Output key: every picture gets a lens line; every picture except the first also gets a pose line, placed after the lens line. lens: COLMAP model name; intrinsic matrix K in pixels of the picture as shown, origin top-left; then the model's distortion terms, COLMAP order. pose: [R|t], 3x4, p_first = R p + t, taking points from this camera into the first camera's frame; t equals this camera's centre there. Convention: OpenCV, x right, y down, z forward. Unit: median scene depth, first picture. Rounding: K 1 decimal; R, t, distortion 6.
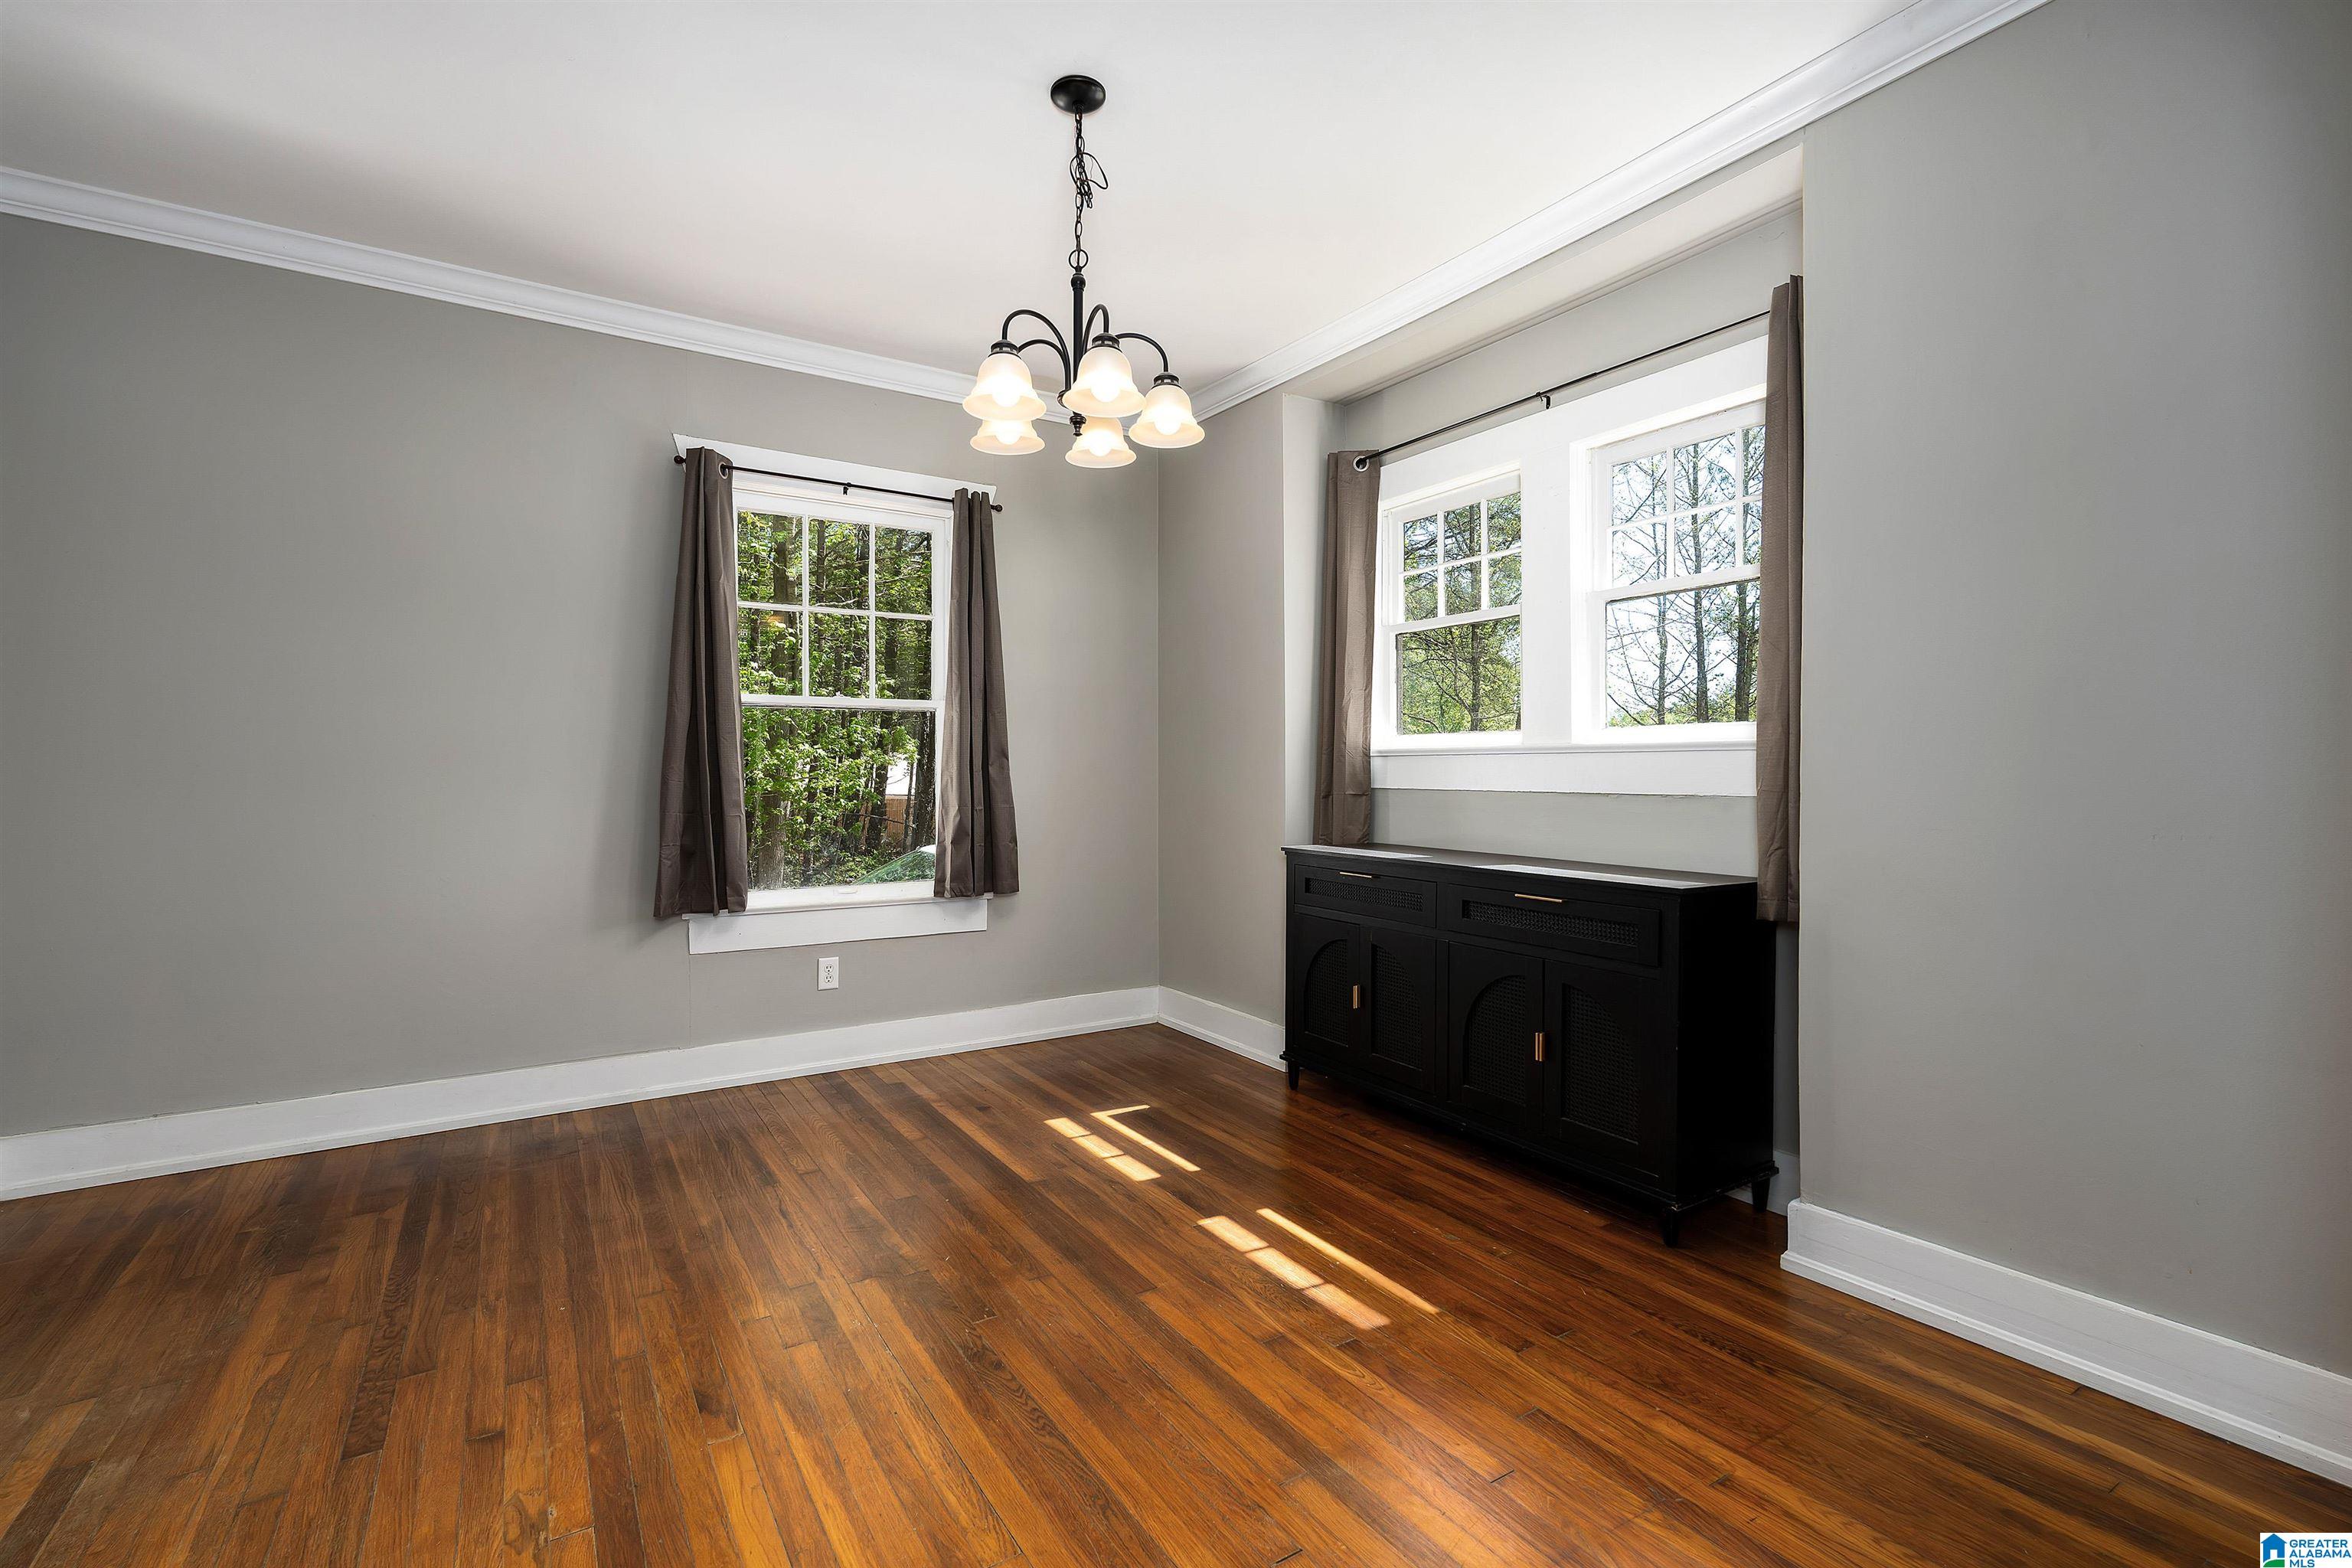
lens RADIAL K [[1025.7, 0, 1162.7], [0, 1025.7, 771.7], [0, 0, 1]] dist [-0.010224, 0.000432]
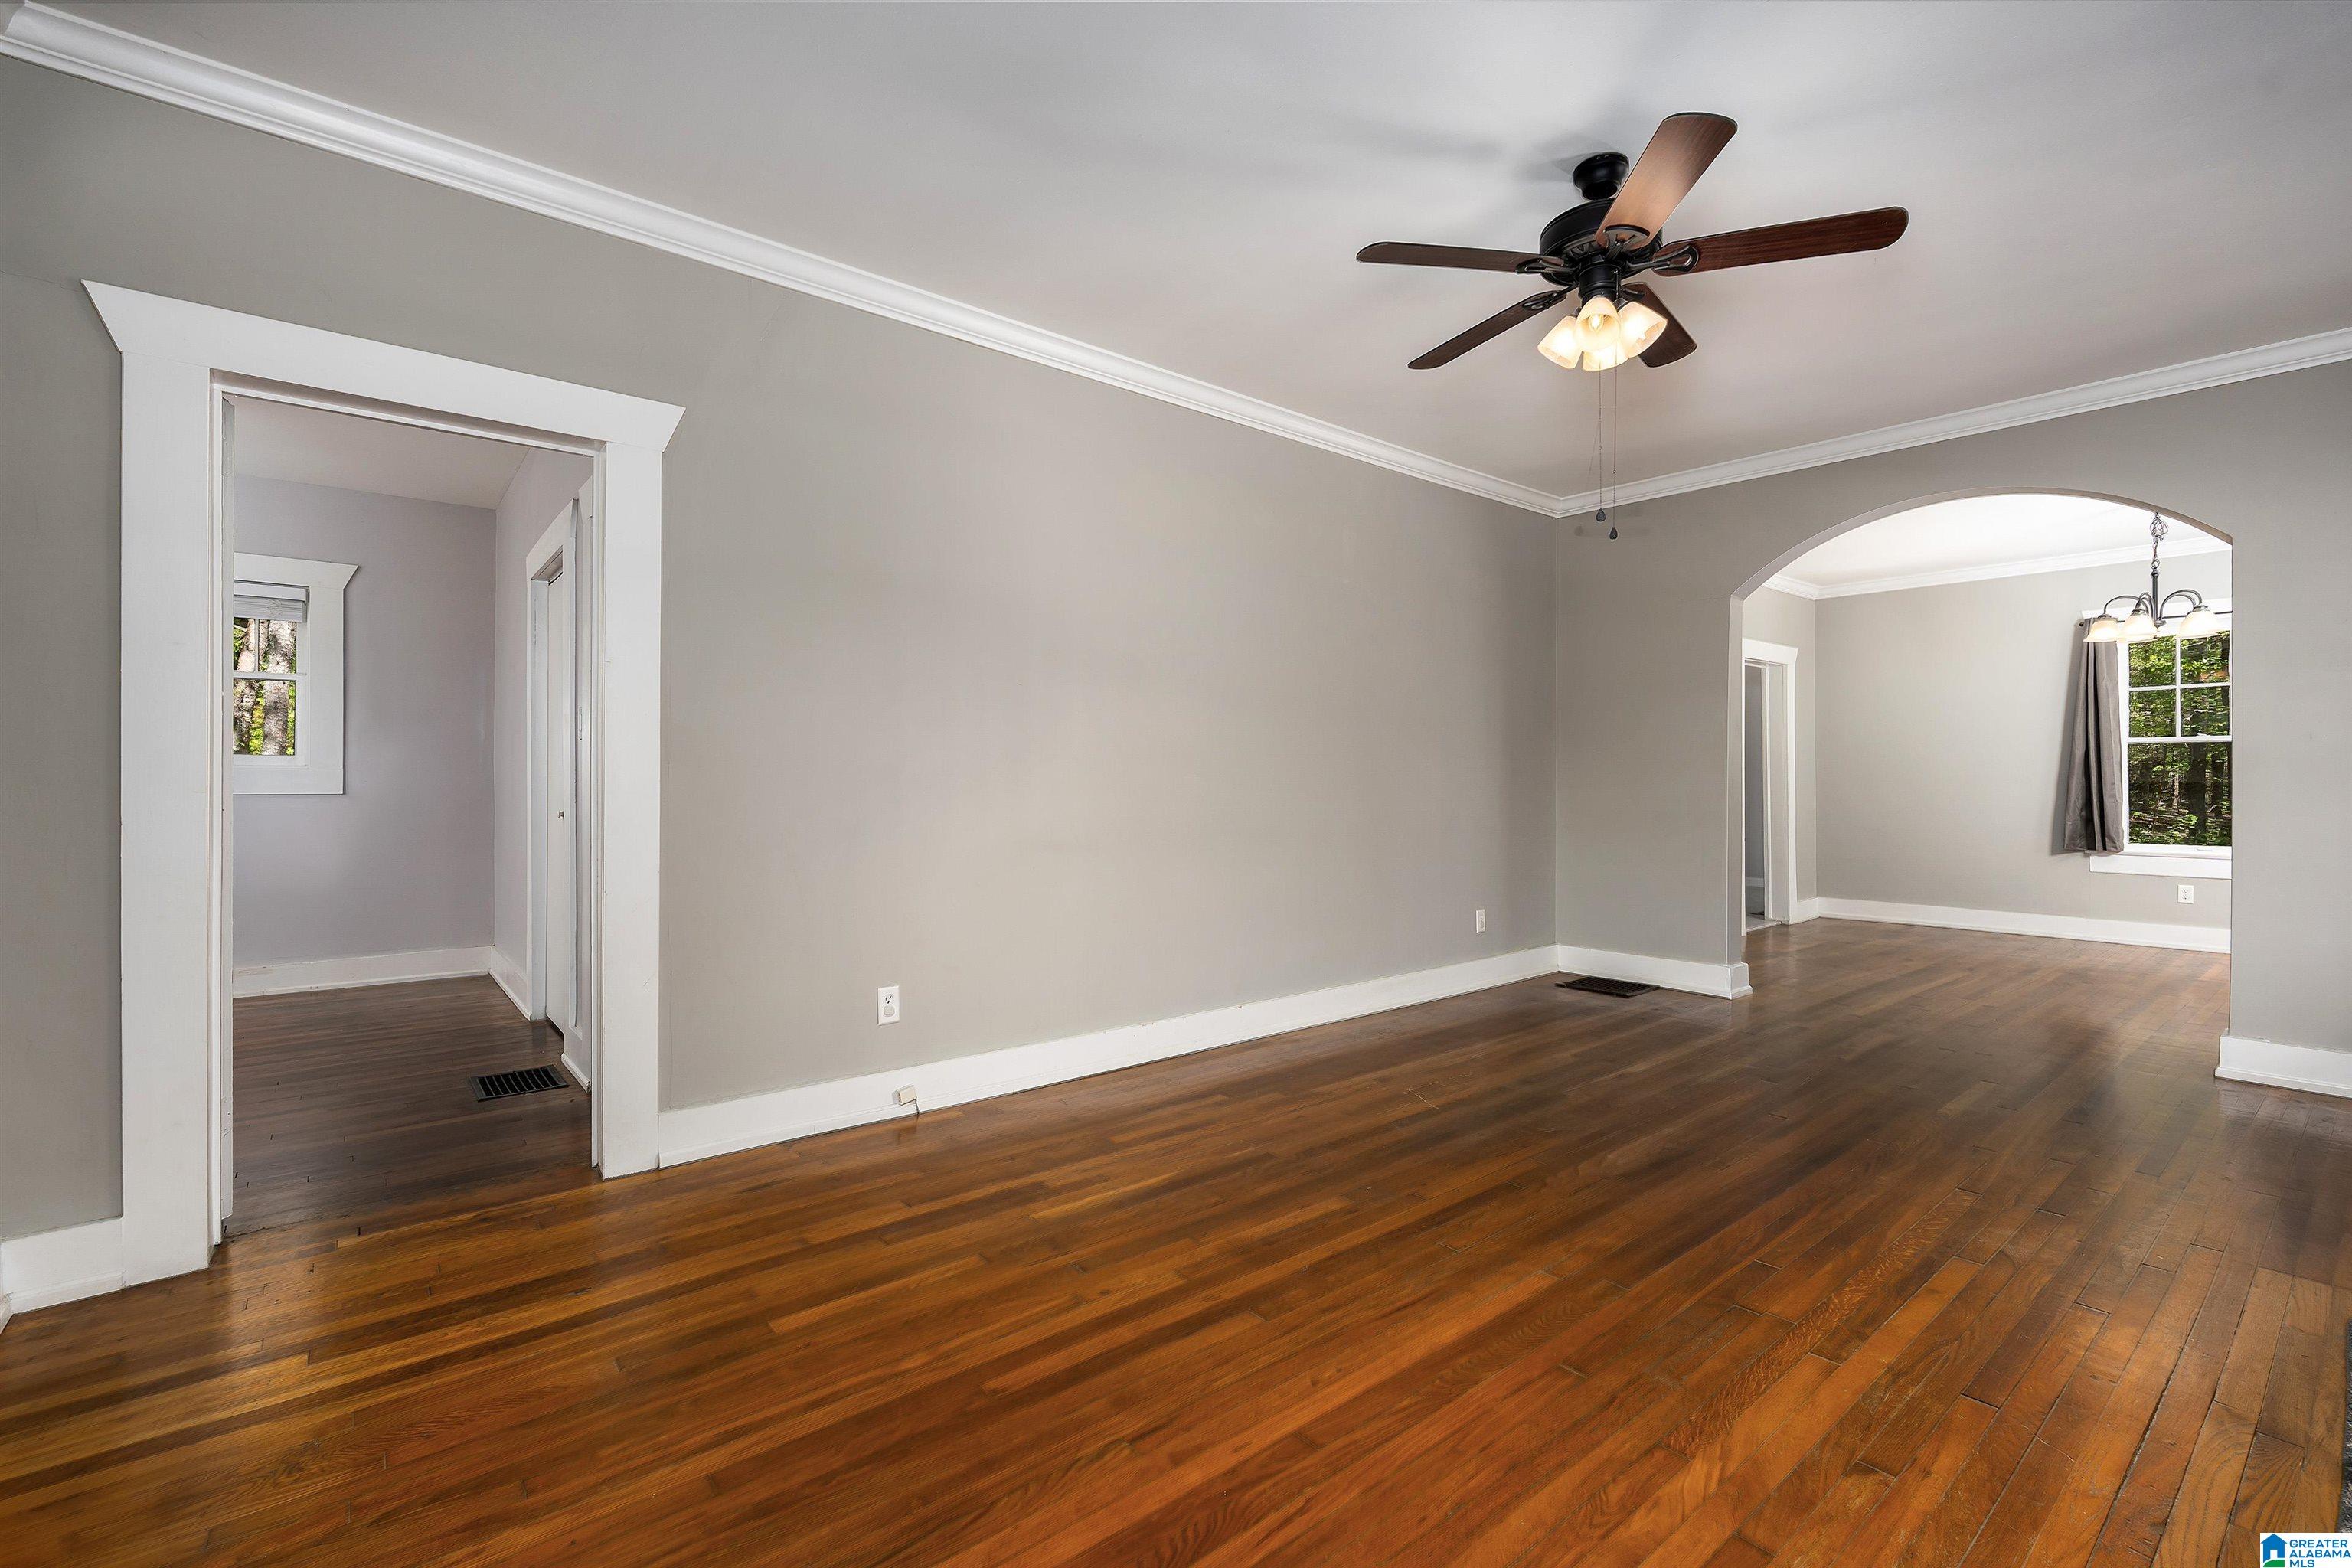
lens RADIAL K [[1025.7, 0, 1171.4], [0, 1025.7, 784.3], [0, 0, 1]] dist [-0.010224, 0.000432]
pose [[0.119453, 0.004701, -0.992829, 1.330431], [0.000635, 0.999988, 0.004811, -0.001696], [0.992840, -0.001205, 0.119448, -1.039789]]
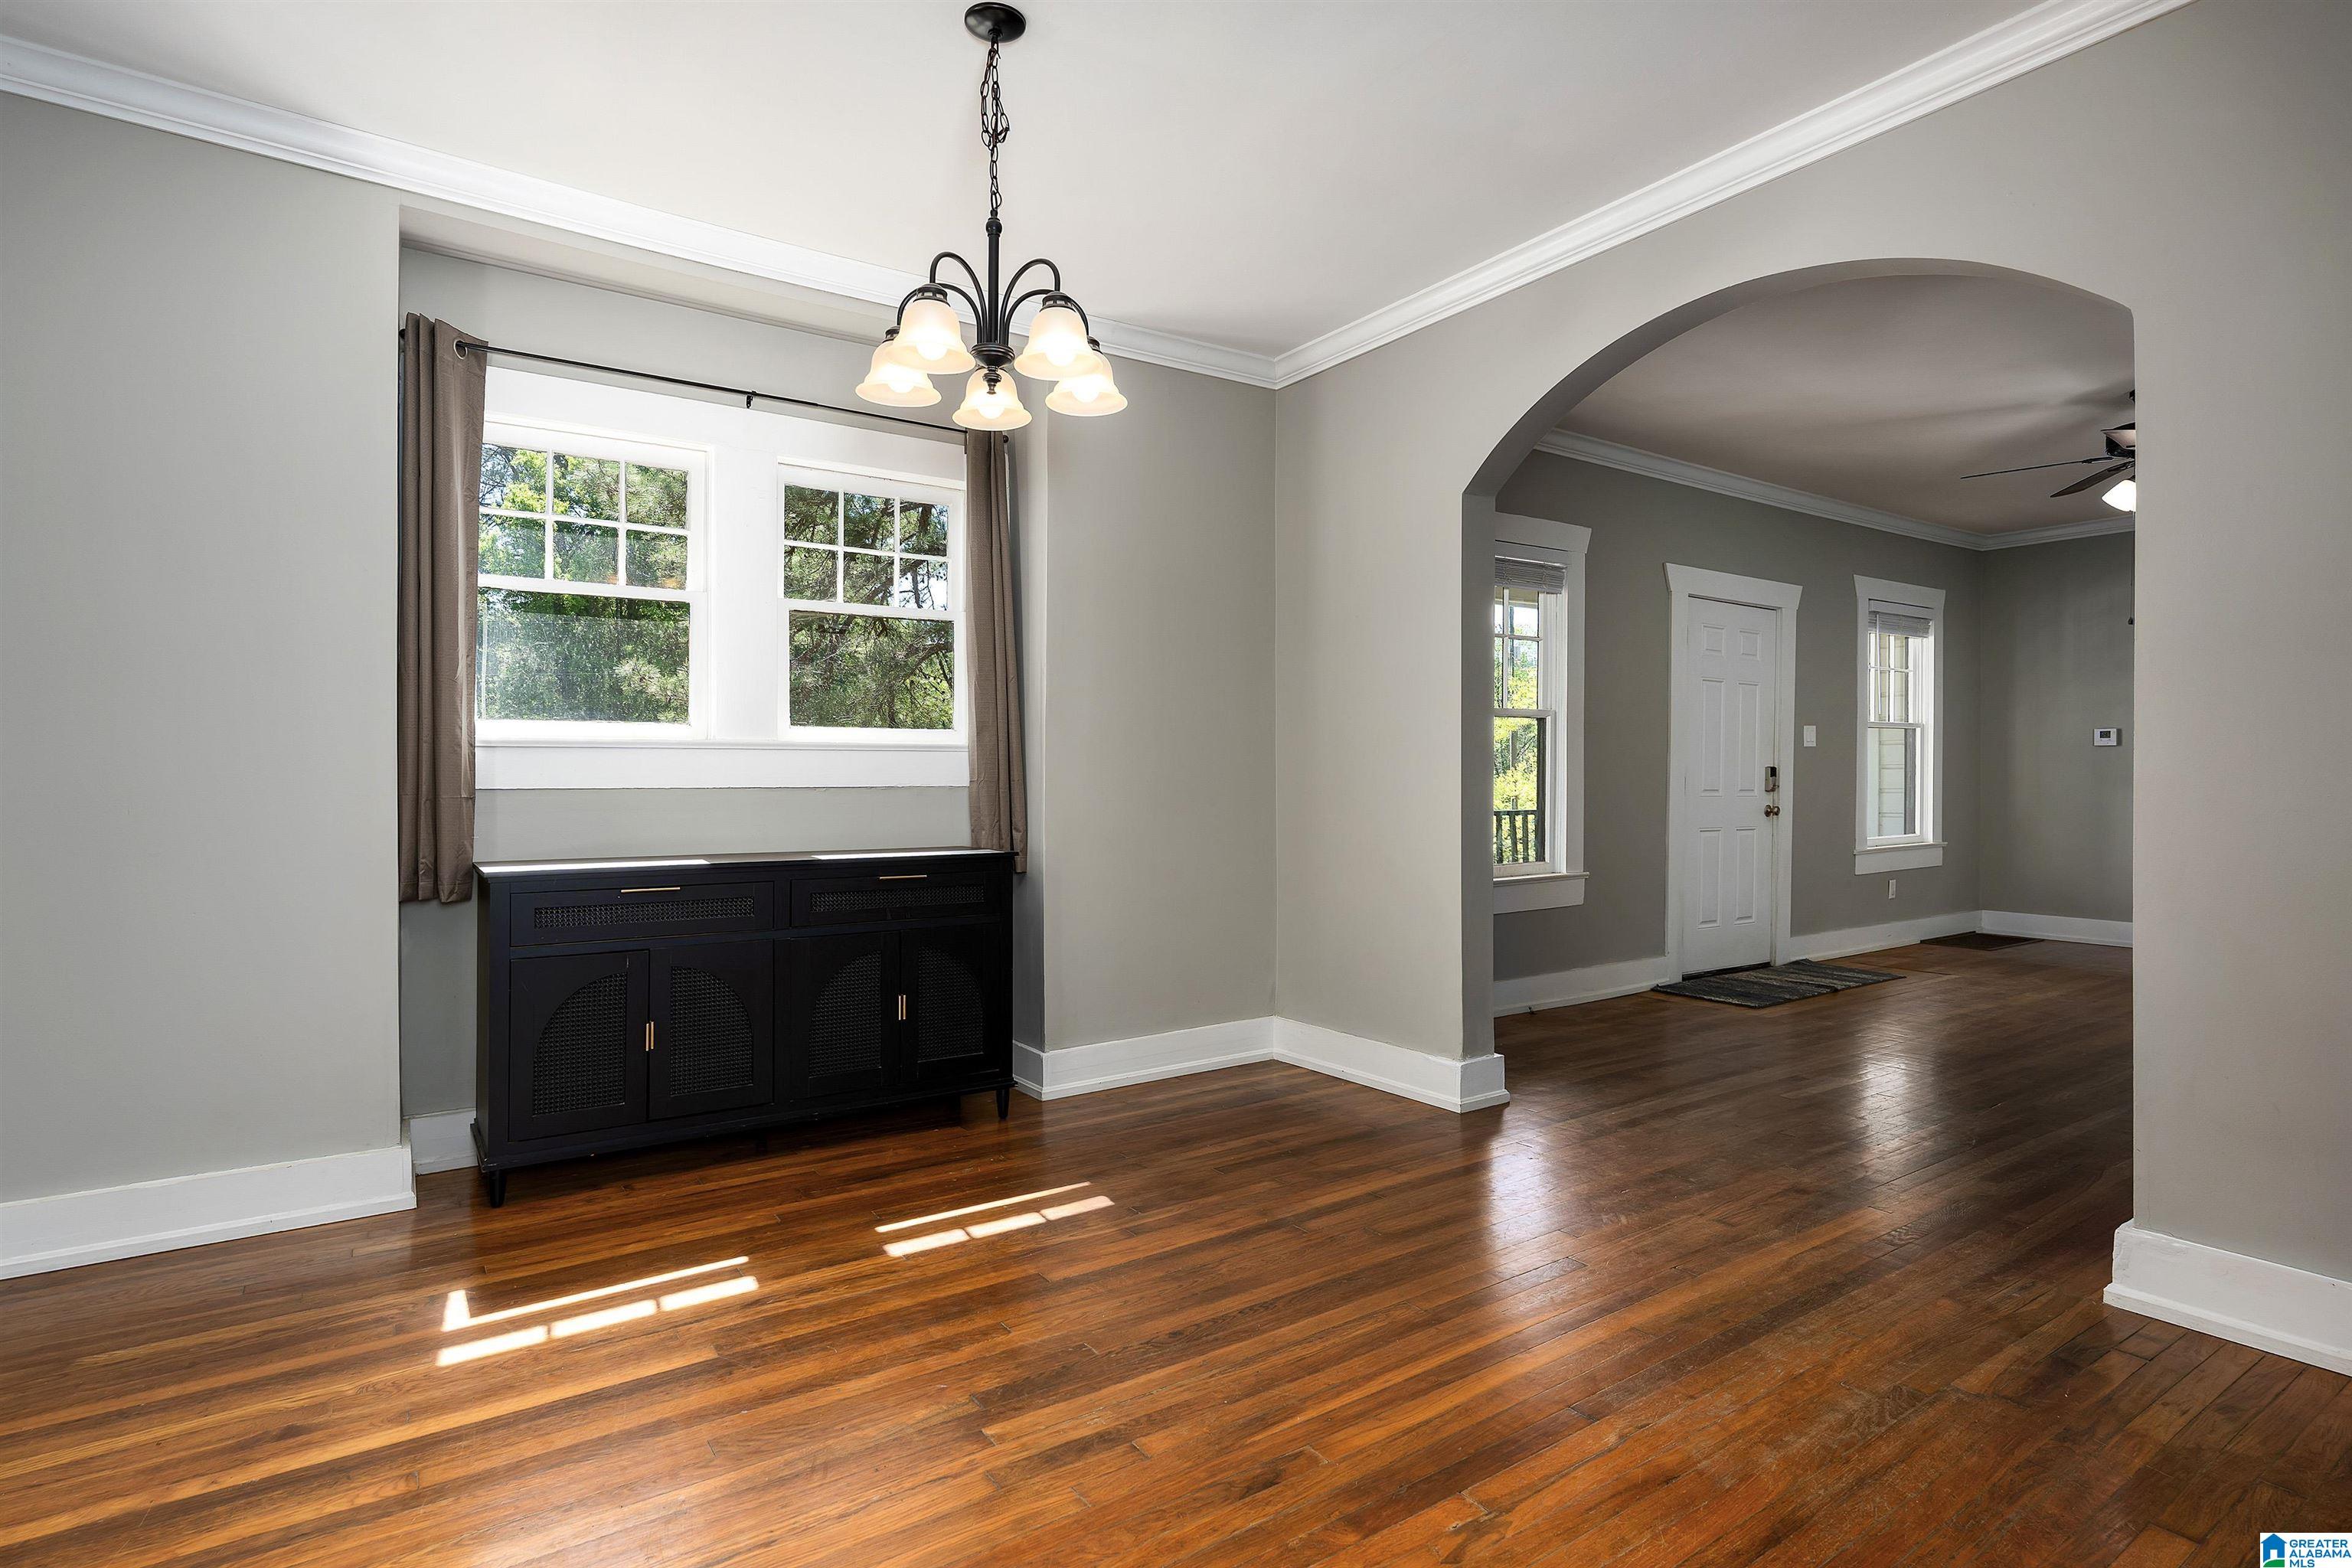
lens RADIAL K [[1196.8, 0, 1175.3], [0, 1196.8, 773.3], [0, 0, 1]] dist [-0.002497, -0.001362]
pose [[-0.038378, -0.002121, 0.999261, -0.766327], [-0.003188, 0.999993, 0.002000, 0.001937], [-0.999258, -0.003108, -0.038384, 0.580067]]
